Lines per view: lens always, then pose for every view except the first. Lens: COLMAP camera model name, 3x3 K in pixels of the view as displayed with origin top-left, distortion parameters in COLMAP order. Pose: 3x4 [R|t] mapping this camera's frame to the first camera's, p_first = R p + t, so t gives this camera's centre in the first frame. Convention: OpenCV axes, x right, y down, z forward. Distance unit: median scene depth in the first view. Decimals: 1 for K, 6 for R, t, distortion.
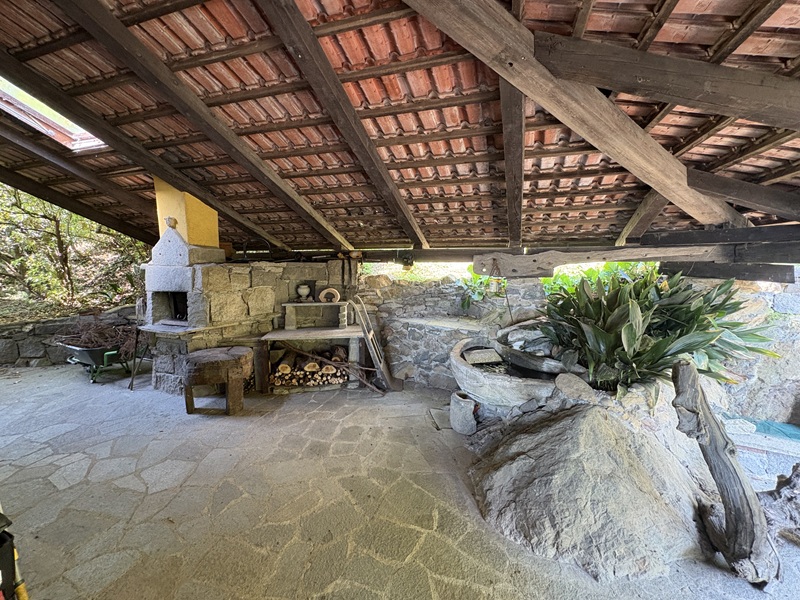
lens RADIAL K [[317.8, 0, 399.5], [0, 317.8, 299.9], [0, 0, 1]] dist [-0.000975, 0.001350]
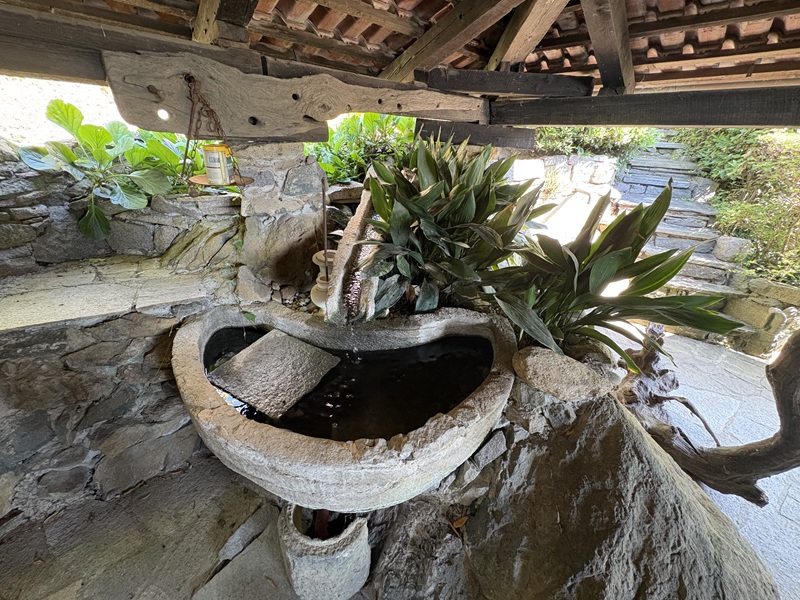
lens RADIAL K [[317.8, 0, 399.2], [0, 317.8, 298.0], [0, 0, 1]] dist [-0.000975, 0.001350]
pose [[0.434412, -0.396798, 0.808602, 0.042946], [0.062974, 0.908918, 0.412192, -0.045549], [-0.898510, -0.128141, 0.419833, 0.656981]]
